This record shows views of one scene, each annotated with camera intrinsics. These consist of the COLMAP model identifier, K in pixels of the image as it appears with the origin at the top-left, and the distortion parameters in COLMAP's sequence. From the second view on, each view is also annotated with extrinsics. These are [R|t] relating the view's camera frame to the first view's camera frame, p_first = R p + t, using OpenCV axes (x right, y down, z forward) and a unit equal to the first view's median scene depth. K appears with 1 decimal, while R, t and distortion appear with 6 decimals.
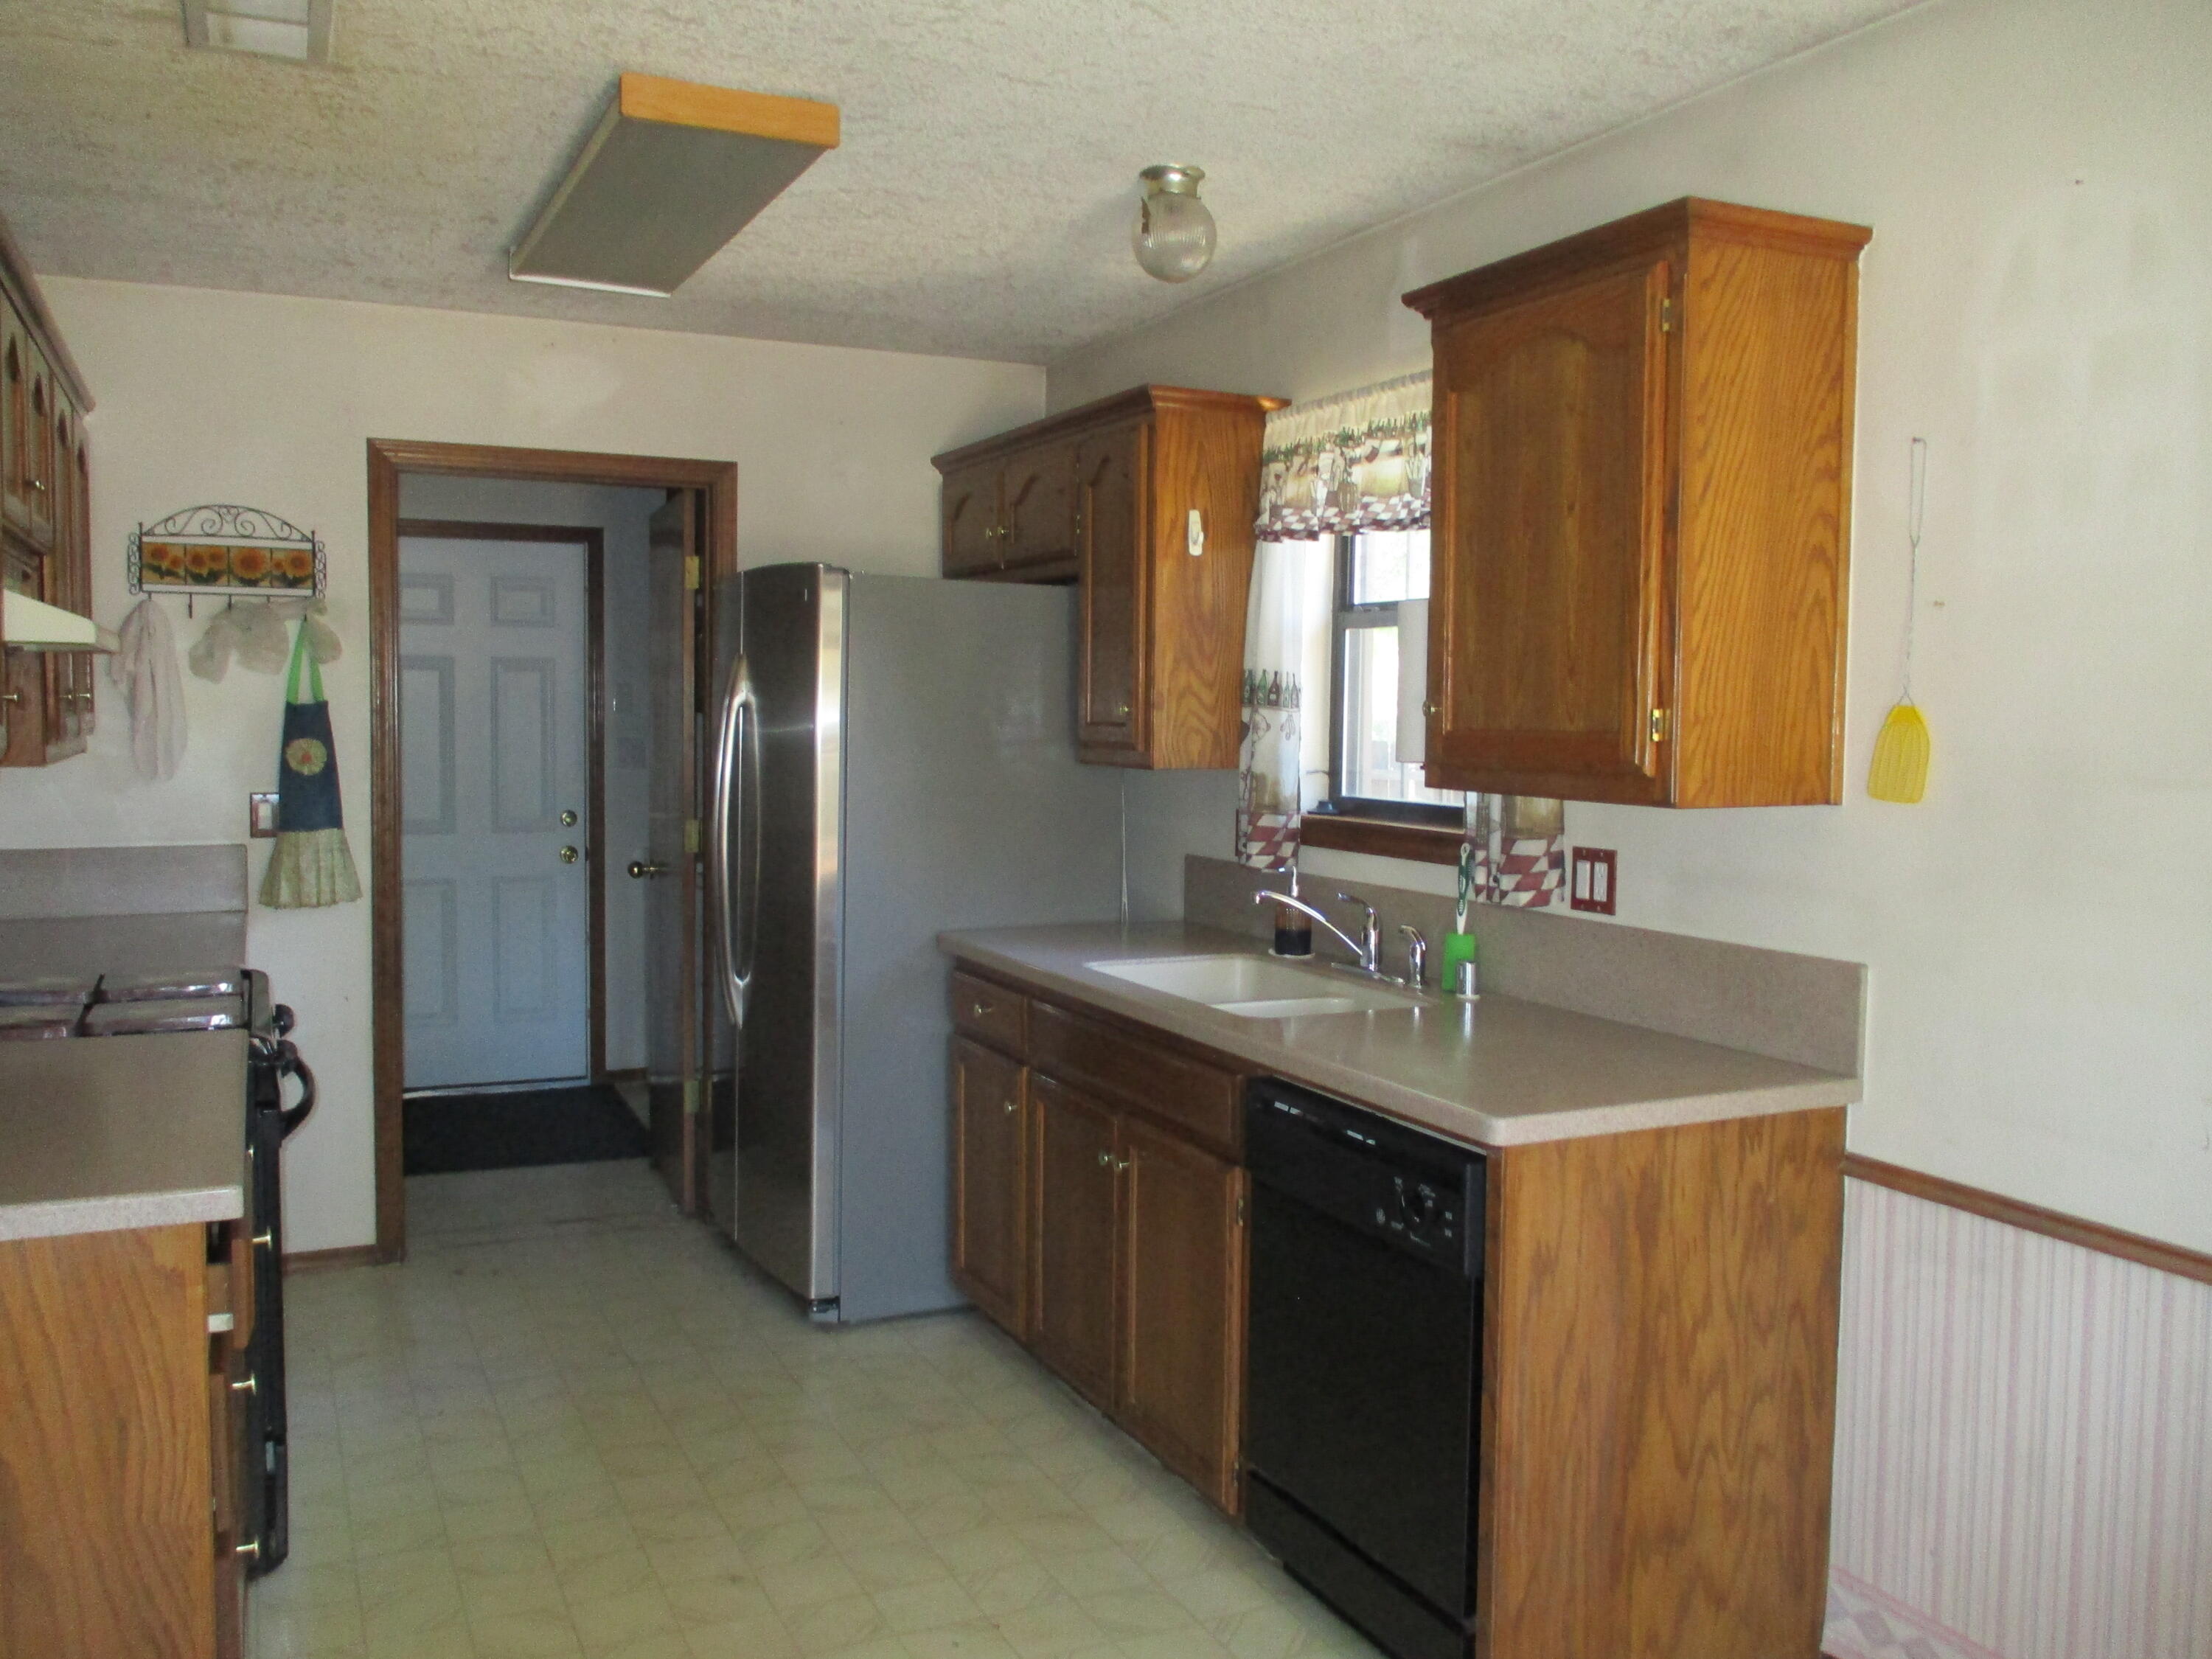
lens RADIAL K [[1837.9, 0, 1100.5], [0, 1837.9, 812.7], [0, 0, 1]] dist [-0.027765, 0.004667]
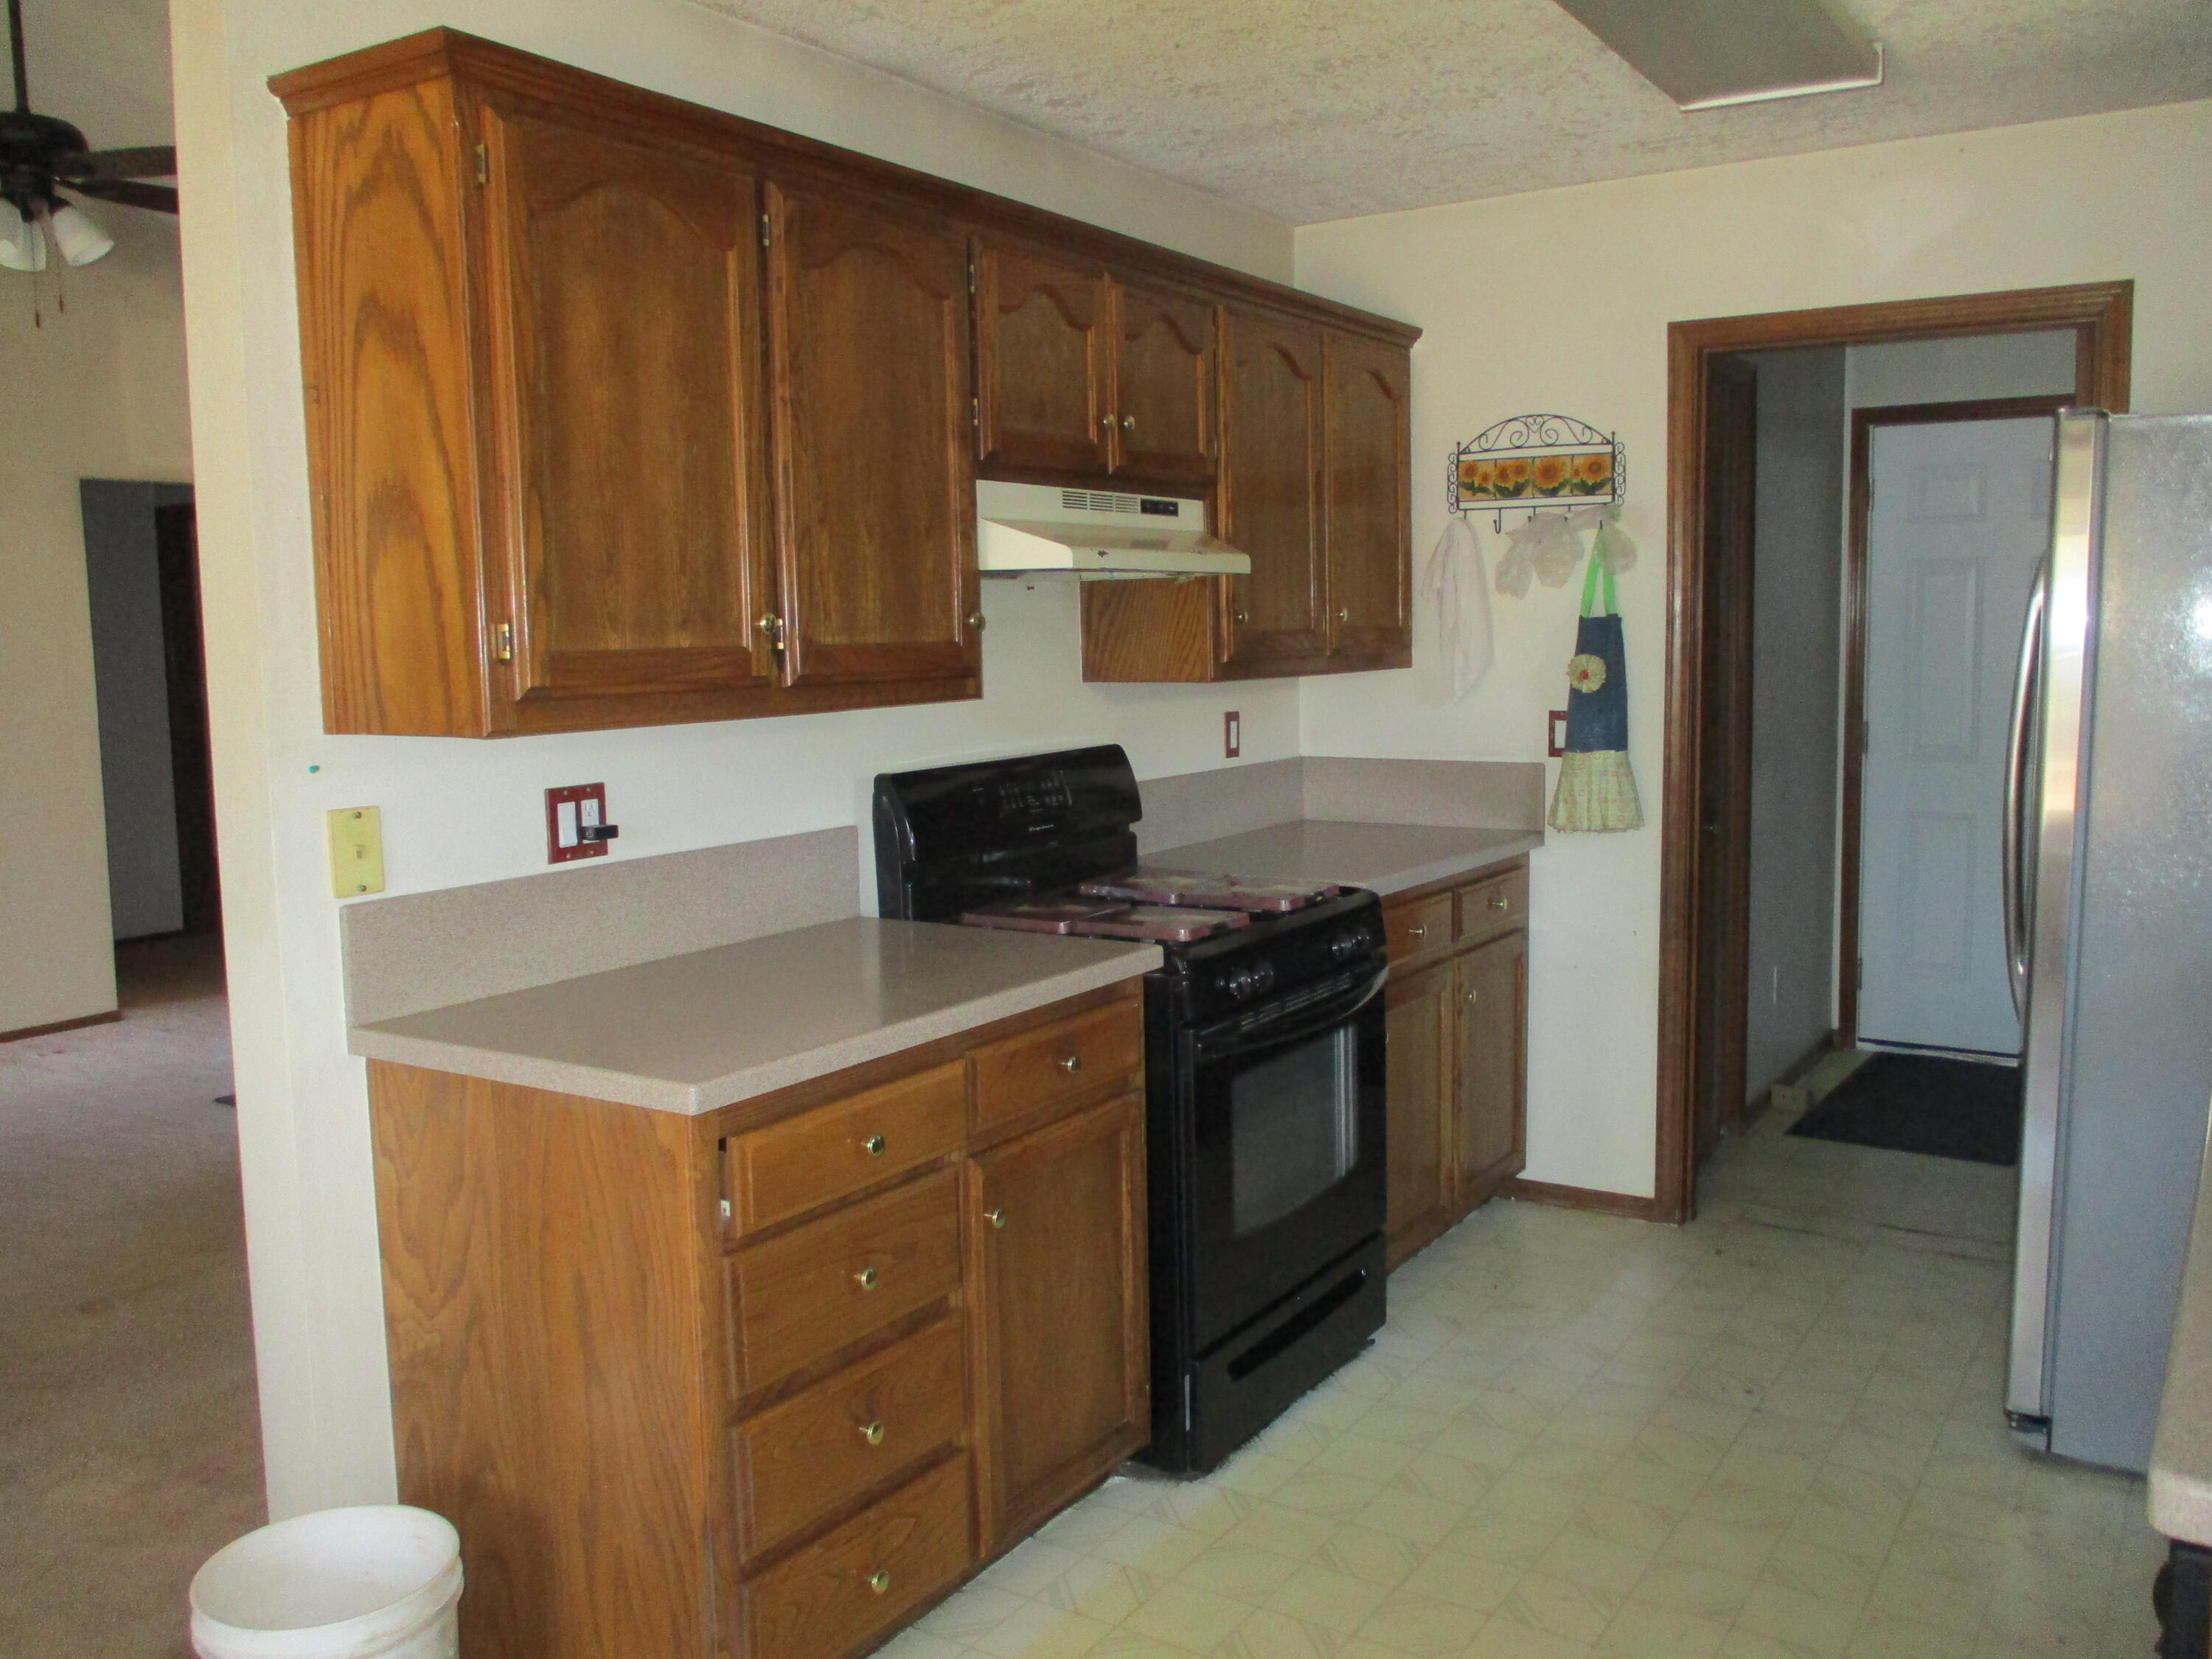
lens RADIAL K [[1837.9, 0, 1100.5], [0, 1837.9, 812.7], [0, 0, 1]] dist [-0.027765, 0.004667]
pose [[0.527469, 0.067419, -0.846895, 0.242283], [-0.025241, 0.997650, 0.063700, -0.012845], [0.849199, -0.012223, 0.527931, 0.283624]]
